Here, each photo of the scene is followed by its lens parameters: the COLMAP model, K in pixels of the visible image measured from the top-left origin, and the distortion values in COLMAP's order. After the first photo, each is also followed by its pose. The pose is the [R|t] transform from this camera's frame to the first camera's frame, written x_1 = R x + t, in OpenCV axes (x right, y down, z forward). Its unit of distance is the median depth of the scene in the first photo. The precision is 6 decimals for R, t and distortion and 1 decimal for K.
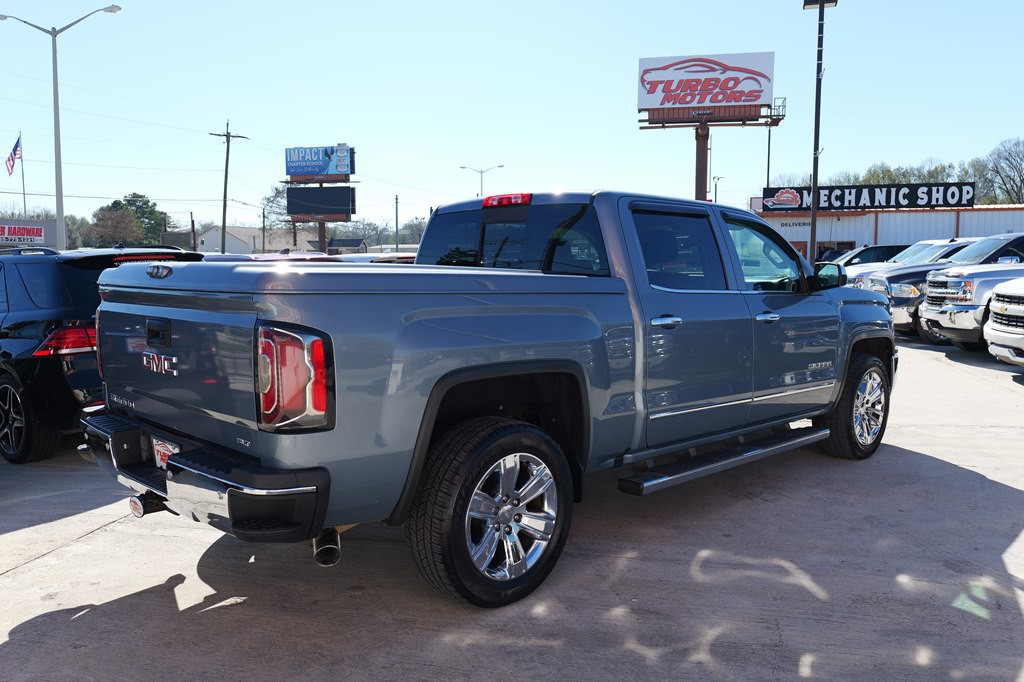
lens RADIAL K [[806.4, 0, 510.0], [0, 806.4, 340.4], [0, 0, 1]] dist [0.005889, -0.007822]
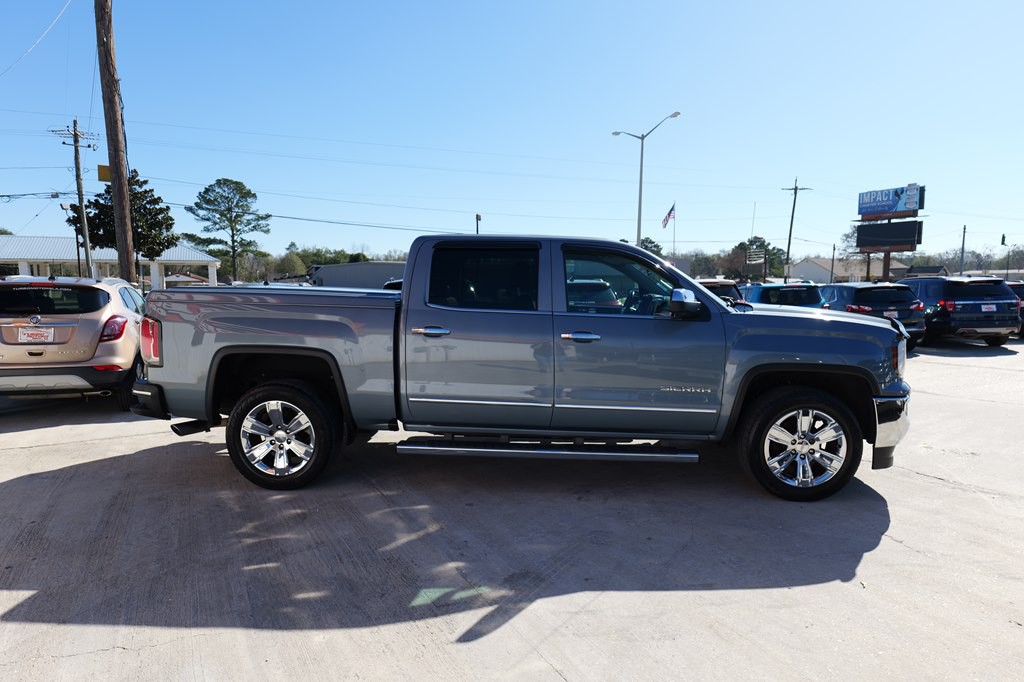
lens RADIAL K [[596.6, 0, 512.0], [0, 596.6, 339.5], [0, 0, 1]] dist [-0.013240, 0.005478]
pose [[0.678306, 0.070306, -0.731408, 0.100179], [-0.075393, 0.996817, 0.025899, -0.004525], [0.730901, 0.037576, 0.681448, 0.041380]]
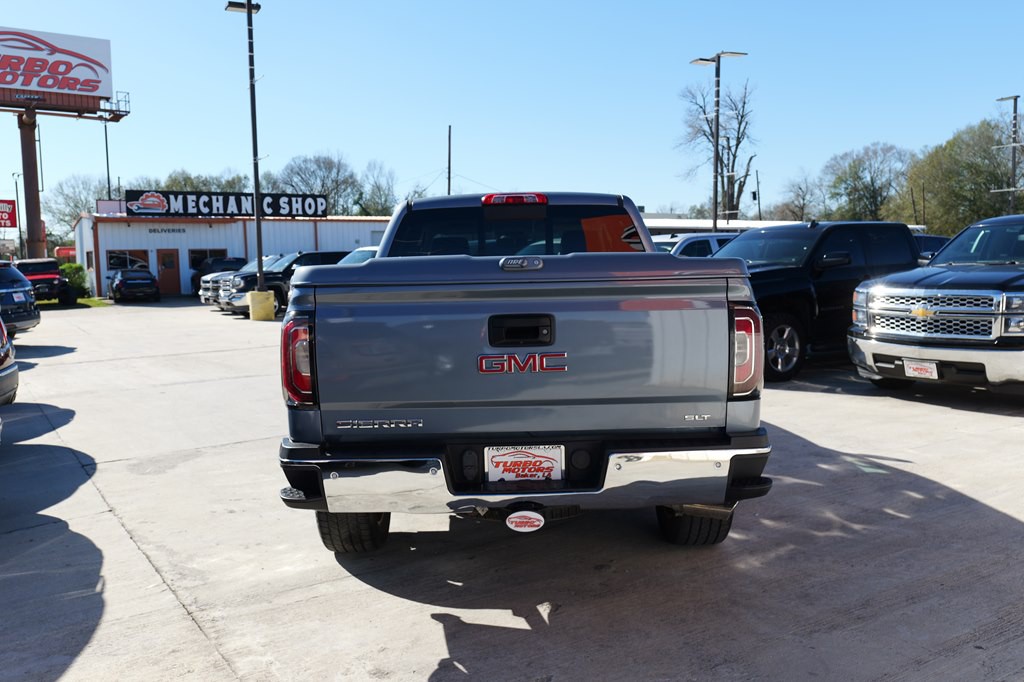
lens RADIAL K [[858.7, 0, 503.4], [0, 858.7, 344.1], [0, 0, 1]] dist [0.013578, -0.015052]
pose [[0.699071, -0.076040, 0.710997, -0.091138], [0.085688, 0.996073, 0.022277, -0.001327], [-0.709899, 0.045351, 0.702842, 0.025758]]
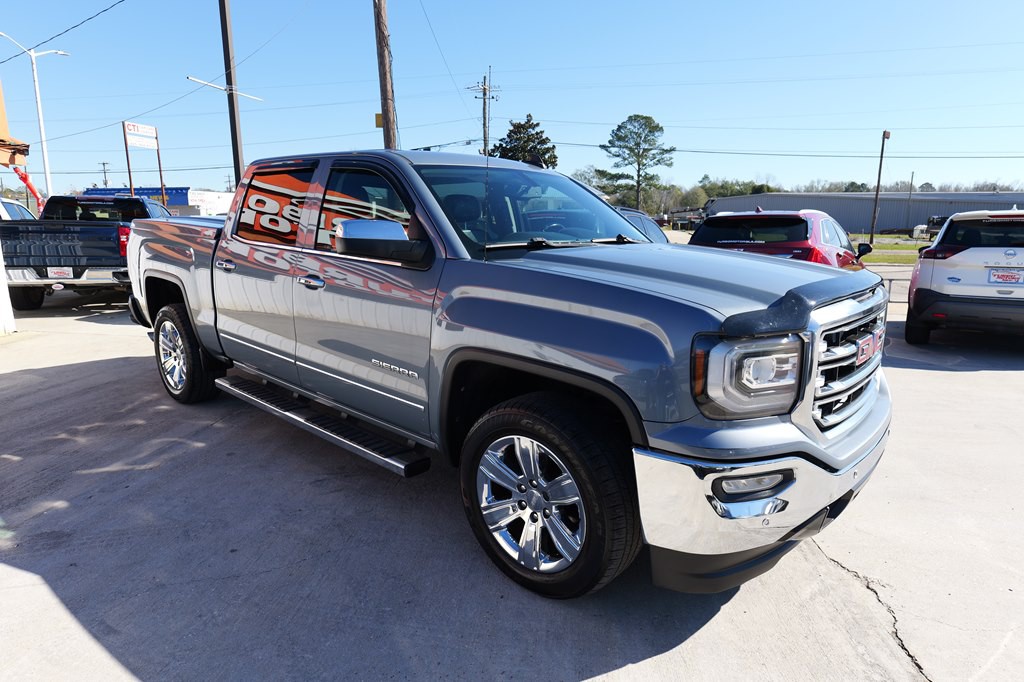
lens RADIAL K [[596.6, 0, 511.4], [0, 596.6, 337.6], [0, 0, 1]] dist [-0.013240, 0.005478]
pose [[0.083745, 0.201073, -0.975990, 0.114284], [-0.105591, 0.975707, 0.191954, -0.013711], [0.990877, 0.086981, 0.102942, 0.133348]]
